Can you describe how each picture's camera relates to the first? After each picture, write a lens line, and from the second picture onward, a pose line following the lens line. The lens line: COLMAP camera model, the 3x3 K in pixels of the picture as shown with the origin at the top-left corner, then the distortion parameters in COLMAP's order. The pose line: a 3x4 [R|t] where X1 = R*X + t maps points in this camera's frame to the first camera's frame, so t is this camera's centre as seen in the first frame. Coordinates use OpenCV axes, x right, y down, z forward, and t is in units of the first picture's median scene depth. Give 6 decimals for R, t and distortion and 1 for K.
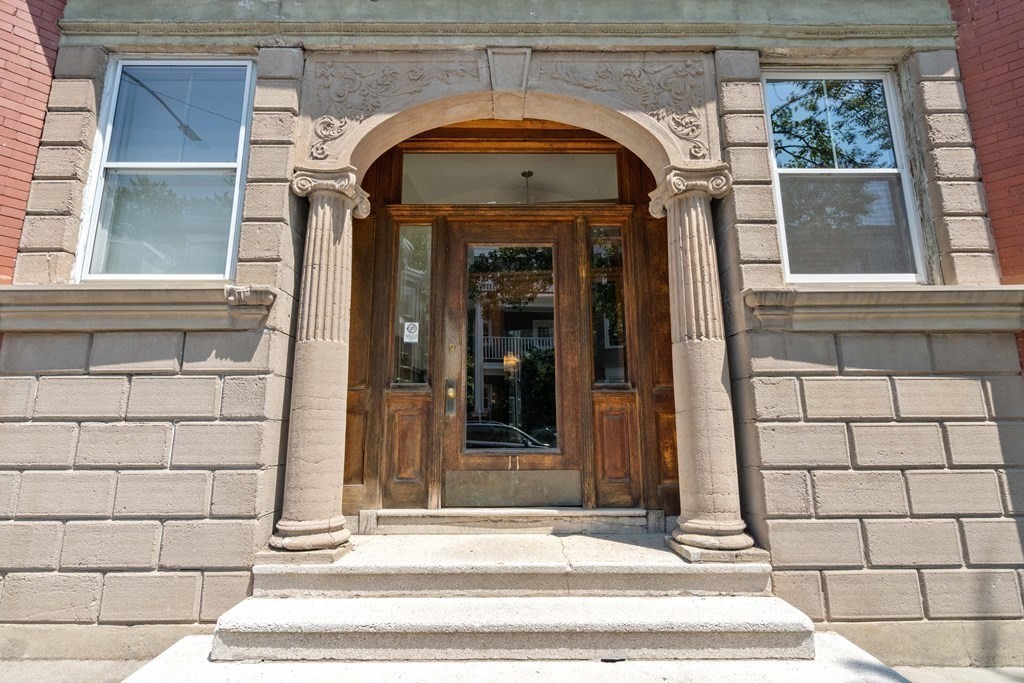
lens RADIAL K [[476.9, 0, 505.9], [0, 476.9, 343.3], [0, 0, 1]] dist [0.000884, 0.000801]
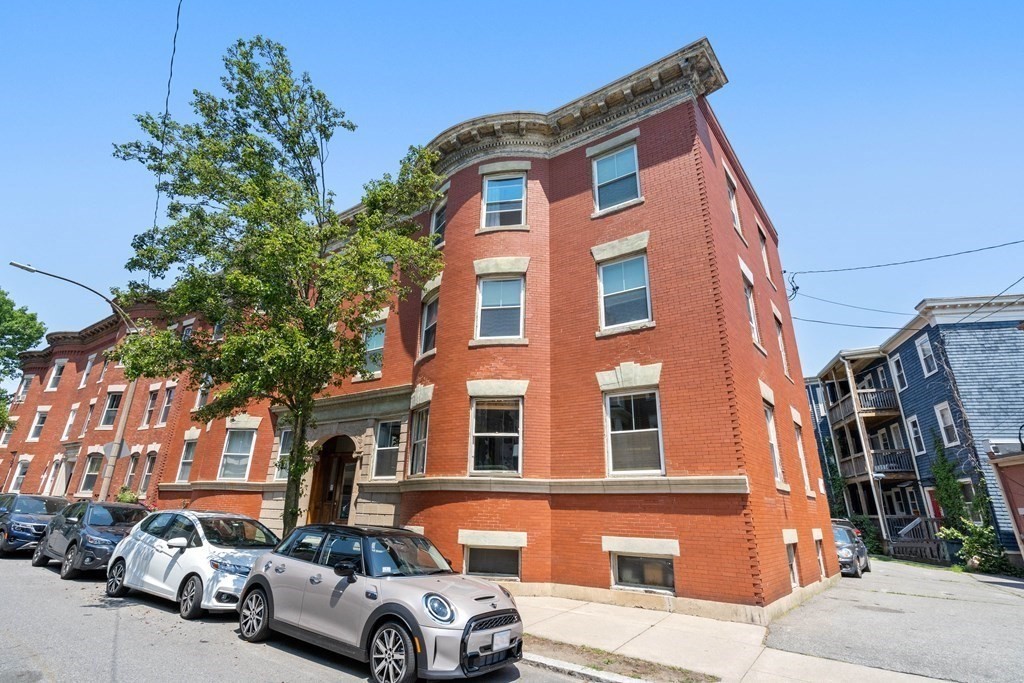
lens RADIAL K [[445.3, 0, 511.9], [0, 445.3, 360.7], [0, 0, 1]] dist [-0.000406, 0.000016]
pose [[0.844365, -0.144826, -0.515823, 3.631226], [0.070846, 0.984499, -0.160445, -0.418809], [0.531064, 0.098930, 0.841537, -1.659377]]
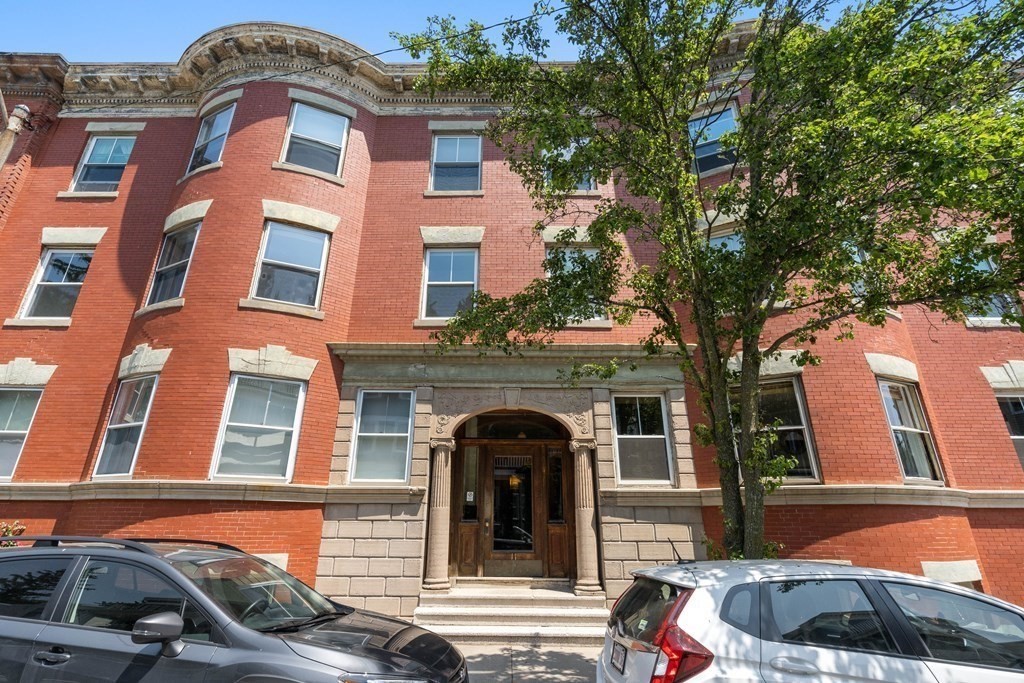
lens RADIAL K [[476.9, 0, 505.9], [0, 476.9, 343.3], [0, 0, 1]] dist [0.000884, 0.000801]
pose [[0.999882, 0.004606, -0.014675, 0.007995], [-0.007053, 0.985184, -0.171354, -0.418436], [0.013668, 0.171437, 0.985100, -1.638396]]
